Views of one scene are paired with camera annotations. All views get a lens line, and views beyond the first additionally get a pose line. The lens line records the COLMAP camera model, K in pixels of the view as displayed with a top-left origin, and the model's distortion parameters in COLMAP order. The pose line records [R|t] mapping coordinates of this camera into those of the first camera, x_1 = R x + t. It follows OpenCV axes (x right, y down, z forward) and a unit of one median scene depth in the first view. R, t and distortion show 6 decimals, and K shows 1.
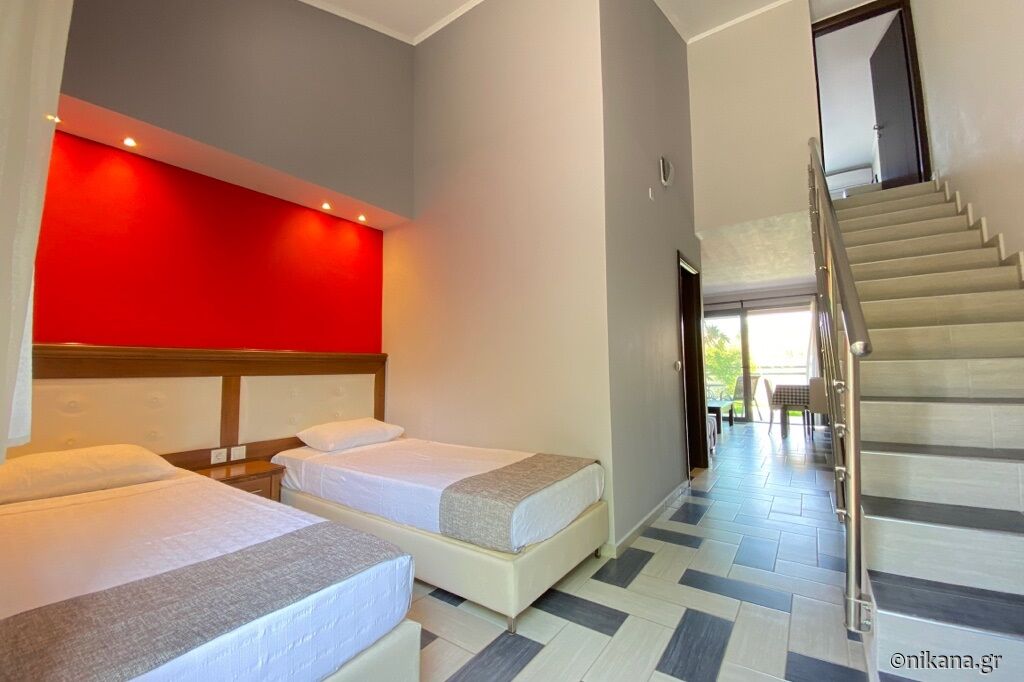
lens RADIAL K [[420.2, 0, 512.0], [0, 420.2, 341.0], [0, 0, 1]] dist [-0.000759, -0.000102]
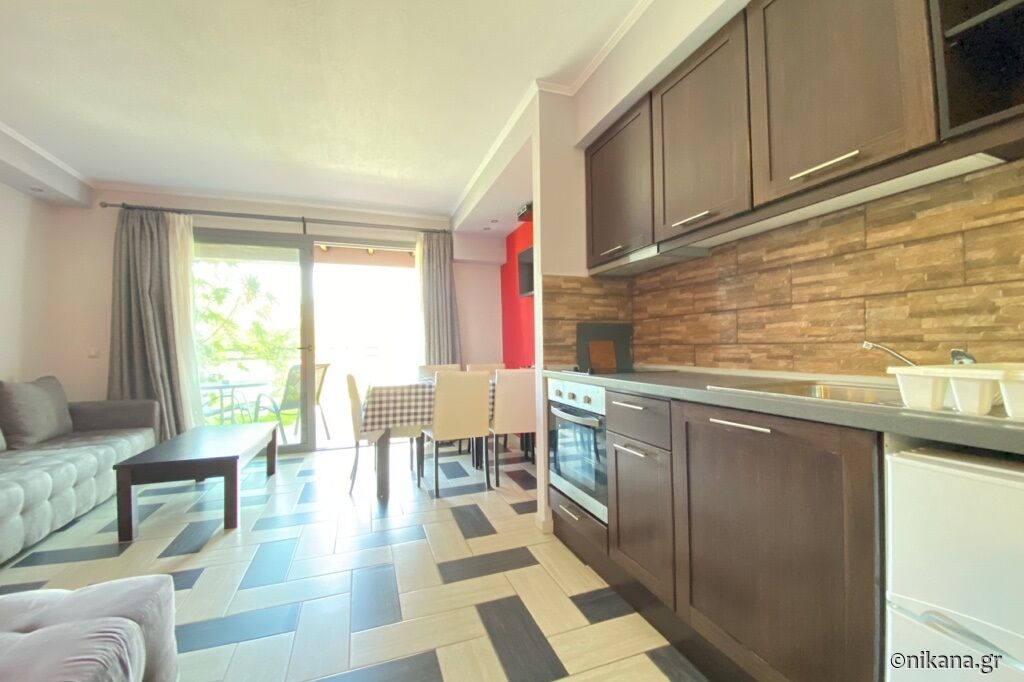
lens RADIAL K [[420.2, 0, 512.0], [0, 420.2, 341.0], [0, 0, 1]] dist [-0.000759, -0.000102]
pose [[0.574987, 0.014835, 0.818028, 0.291155], [-0.059018, 0.997983, 0.023385, 0.028325], [-0.816031, -0.061724, 0.574702, 0.520969]]
